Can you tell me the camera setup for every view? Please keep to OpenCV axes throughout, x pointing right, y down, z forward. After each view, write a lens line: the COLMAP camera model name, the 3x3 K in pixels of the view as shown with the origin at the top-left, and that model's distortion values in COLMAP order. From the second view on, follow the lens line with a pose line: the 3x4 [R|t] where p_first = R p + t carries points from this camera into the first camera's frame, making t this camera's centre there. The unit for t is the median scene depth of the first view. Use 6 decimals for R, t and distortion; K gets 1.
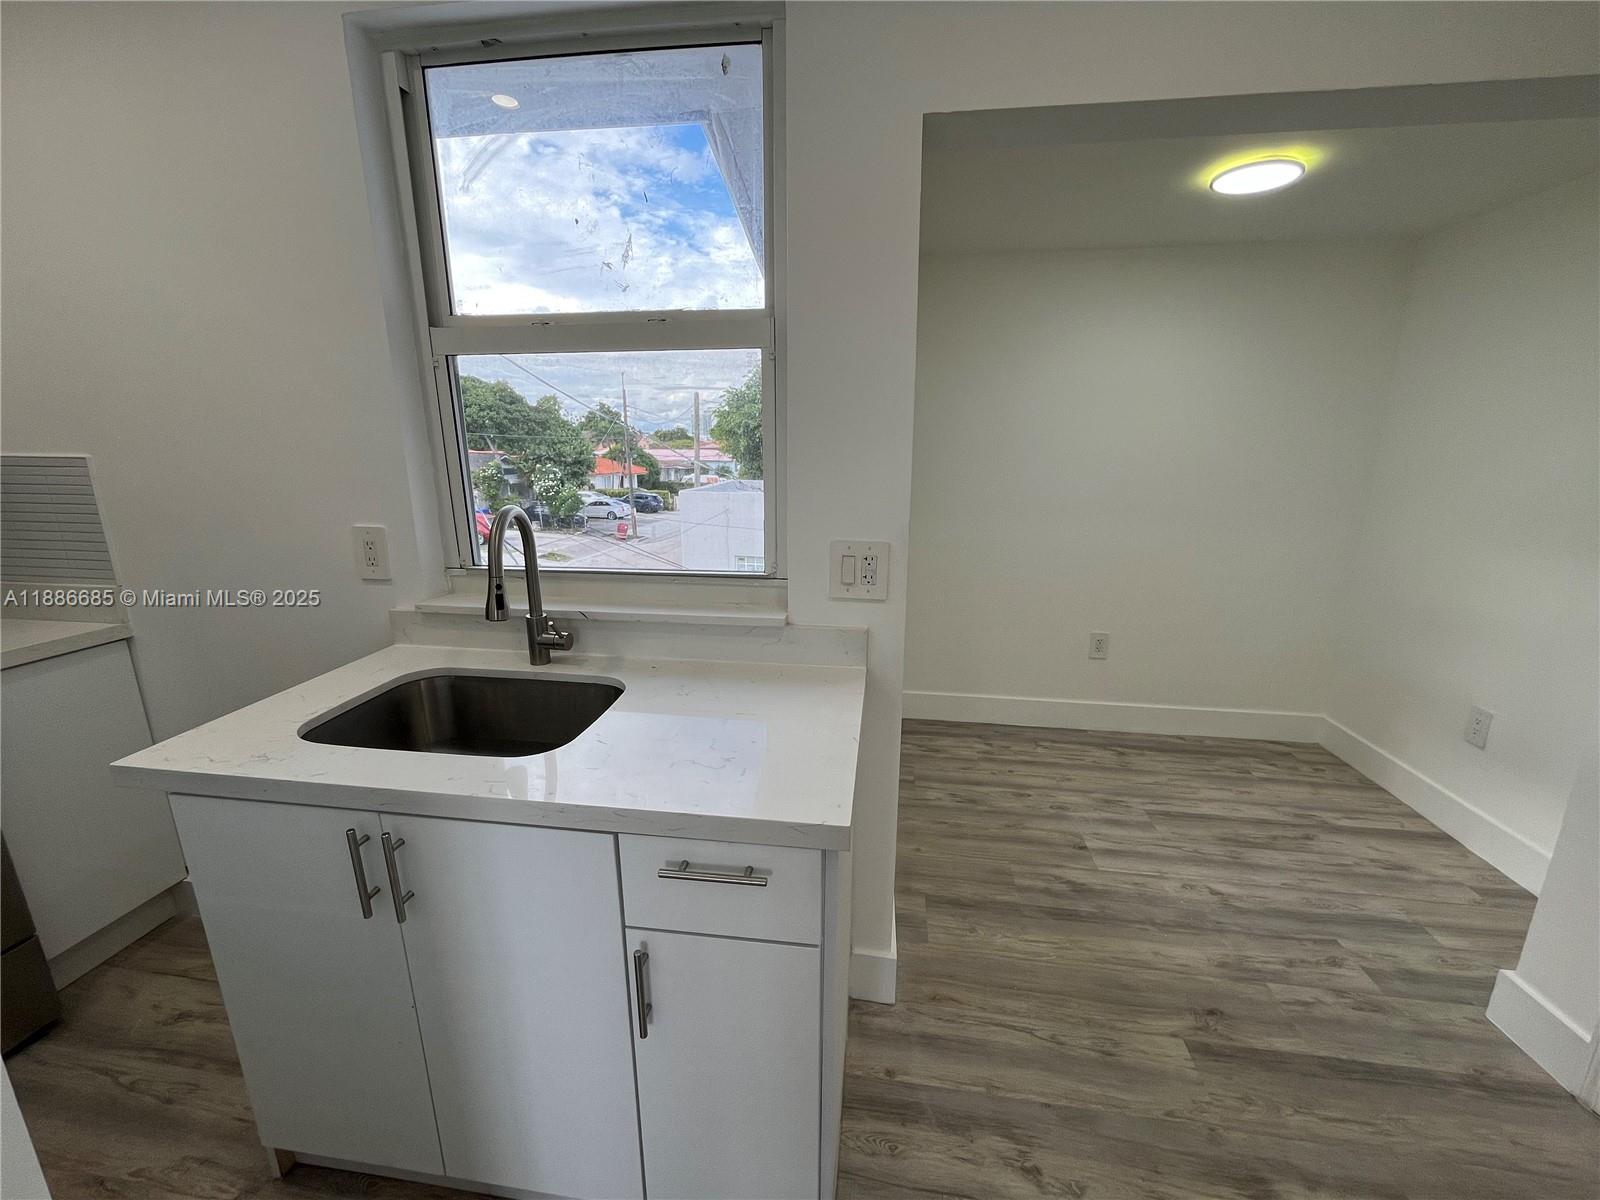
lens RADIAL K [[651.1, 0, 792.4], [0, 651.1, 596.6], [0, 0, 1]] dist [-0.002463, 0.000187]
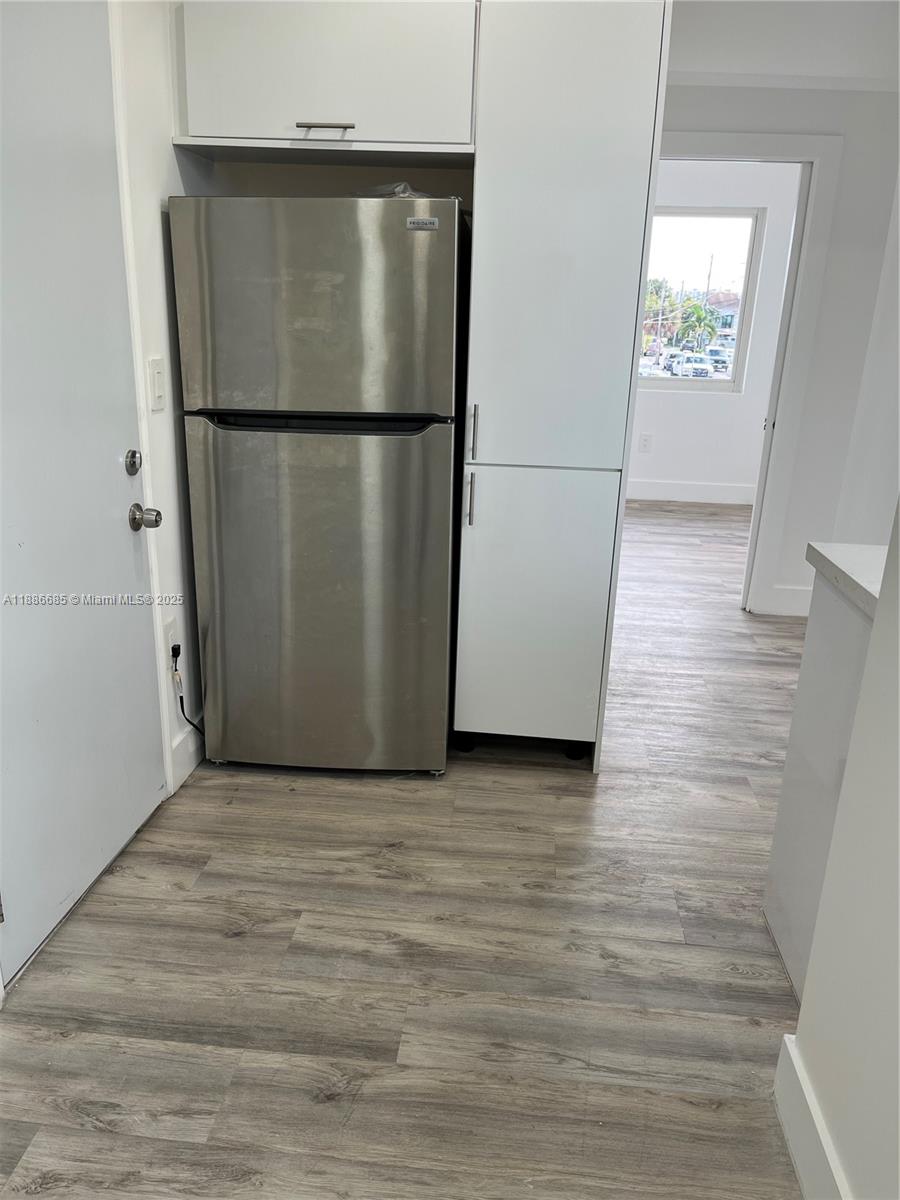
lens RADIAL K [[906.5, 0, 451.8], [0, 906.5, 607.2], [0, 0, 1]] dist [0.050195, -0.049611]
pose [[-0.997583, -0.016651, -0.067464, 0.487930], [-0.050191, 0.844098, 0.533835, -0.285862], [0.048057, 0.535930, -0.842893, 1.290035]]
